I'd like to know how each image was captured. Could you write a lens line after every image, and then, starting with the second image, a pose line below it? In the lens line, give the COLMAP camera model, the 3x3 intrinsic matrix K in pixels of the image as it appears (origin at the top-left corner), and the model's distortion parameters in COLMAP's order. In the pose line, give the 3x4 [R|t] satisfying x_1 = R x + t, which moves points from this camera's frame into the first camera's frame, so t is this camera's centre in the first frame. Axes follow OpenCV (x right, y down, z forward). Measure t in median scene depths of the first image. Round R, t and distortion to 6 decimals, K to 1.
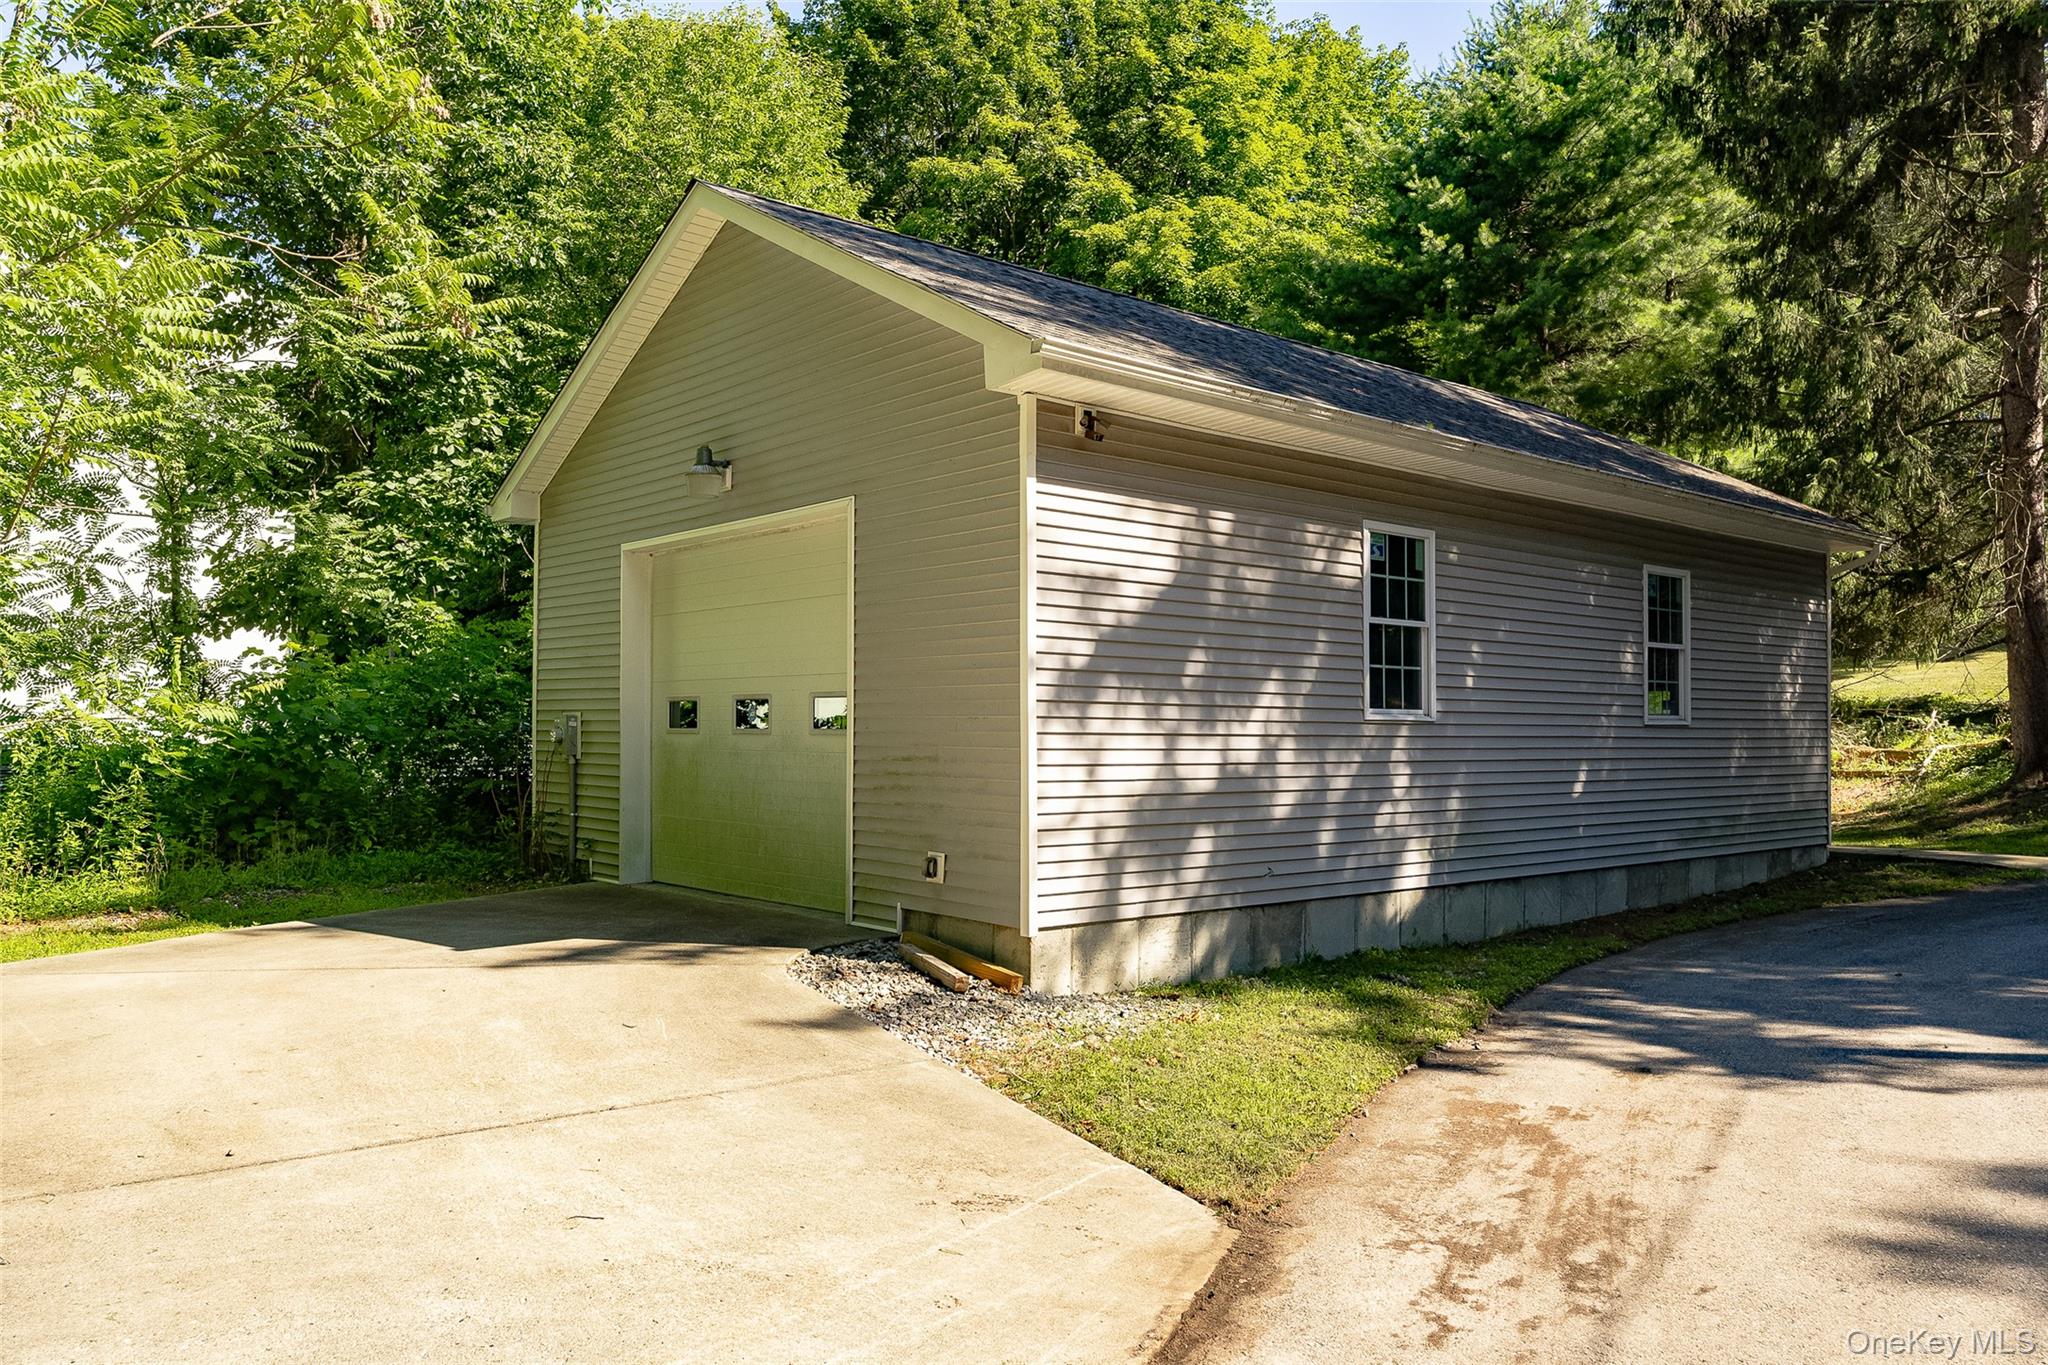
lens RADIAL K [[1522.4, 0, 1024.4], [0, 1522.4, 685.4], [0, 0, 1]] dist [-0.005588, 0.006694]
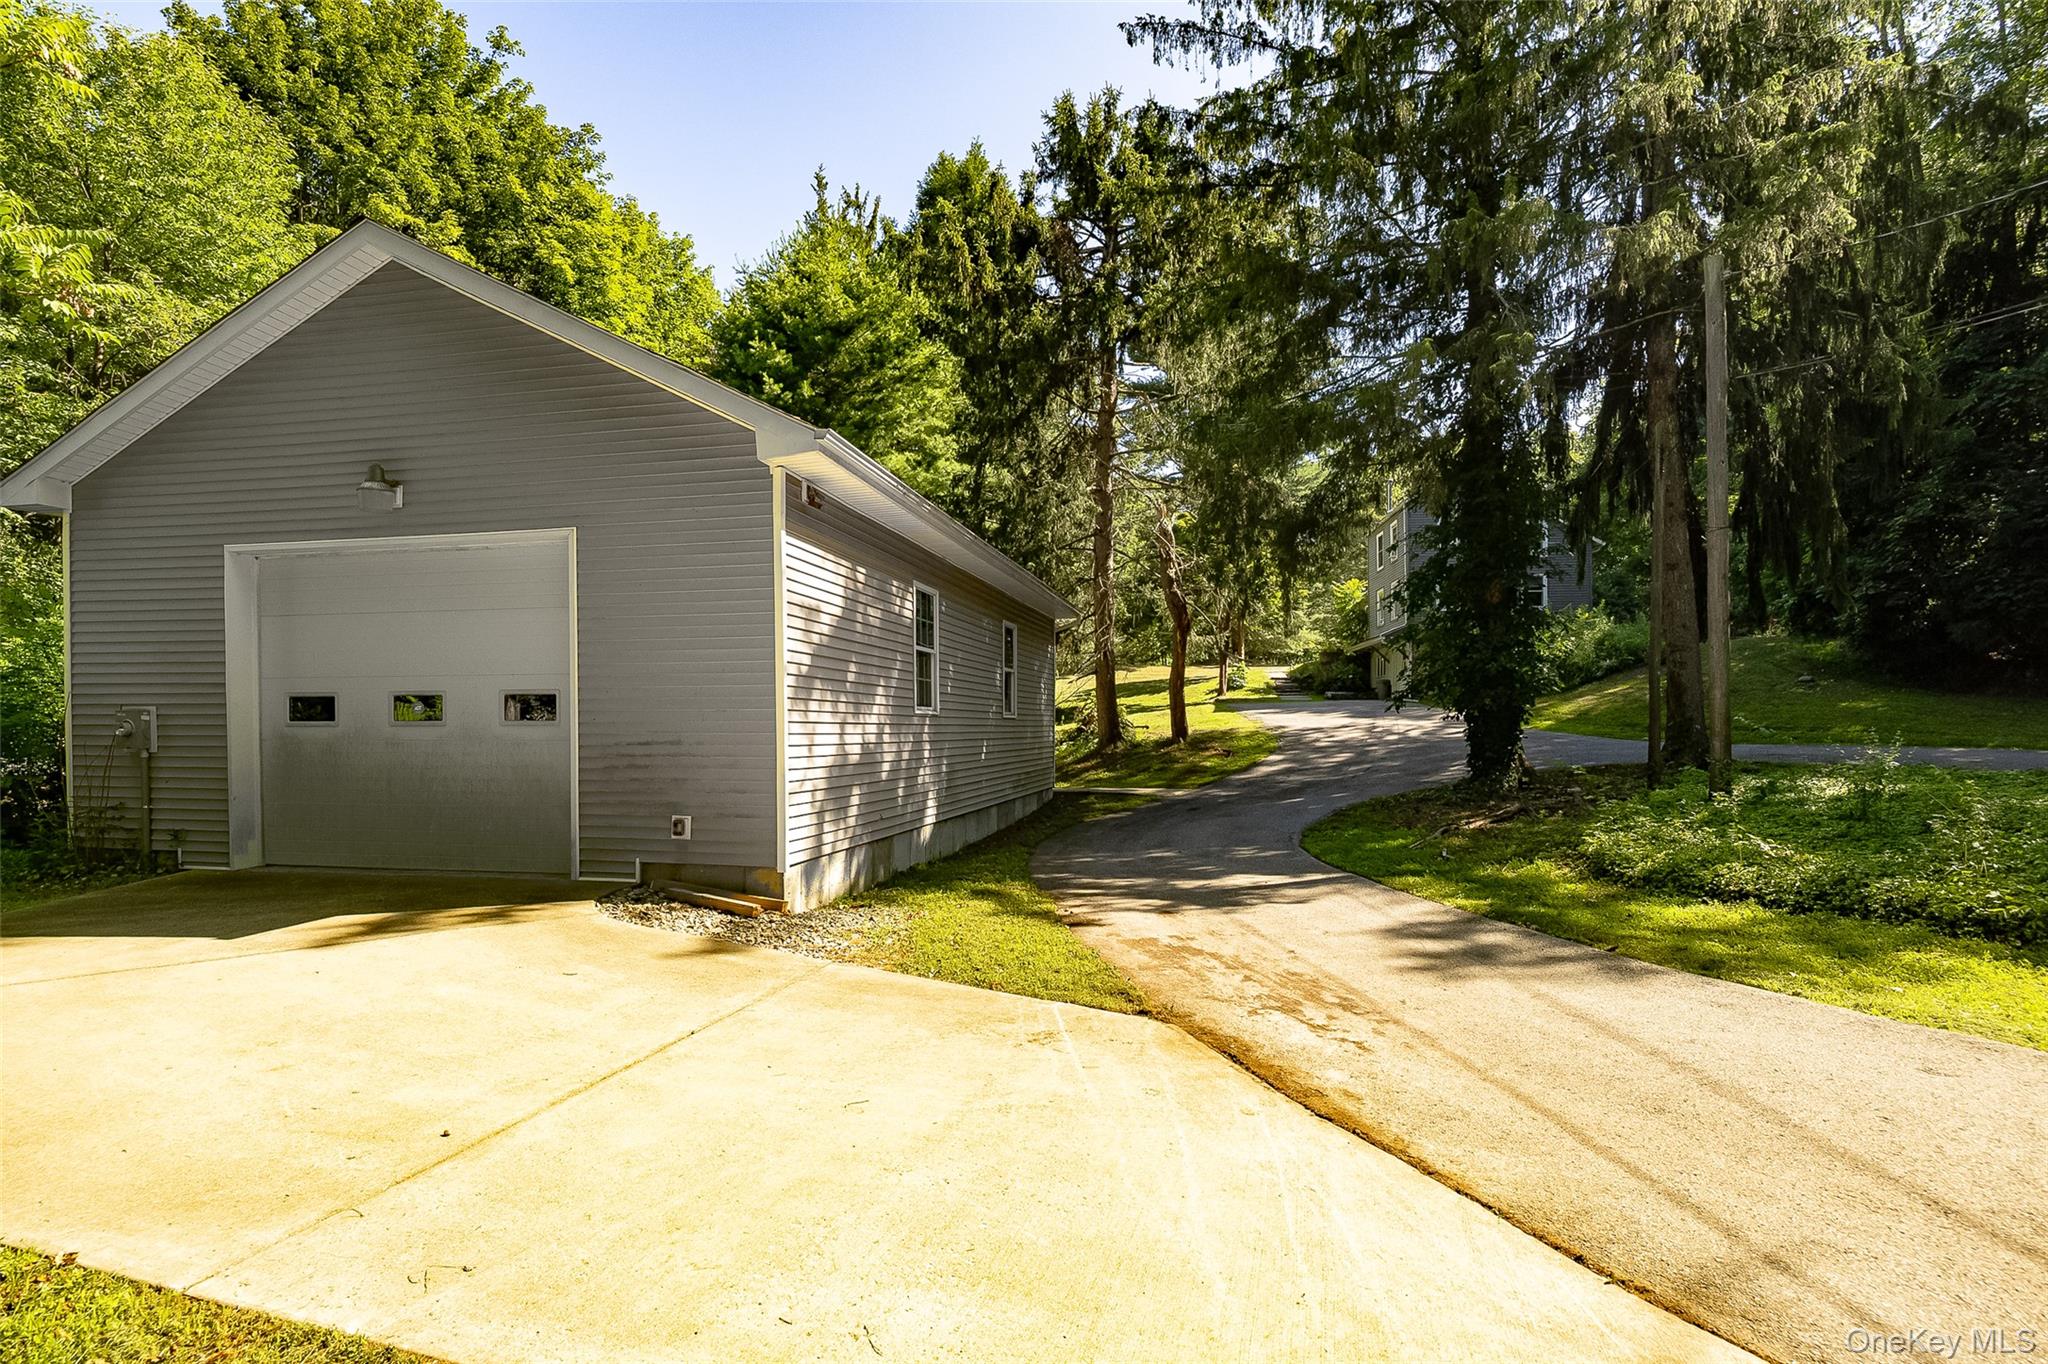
lens RADIAL K [[1066.9, 0, 980.9], [0, 1066.9, 730.8], [0, 0, 1]] dist [-0.015610, -0.000544]
pose [[0.781999, -0.008016, 0.623229, -0.423341], [-0.012219, 0.999528, 0.028188, 0.010291], [-0.623160, -0.029658, 0.781531, 0.147435]]
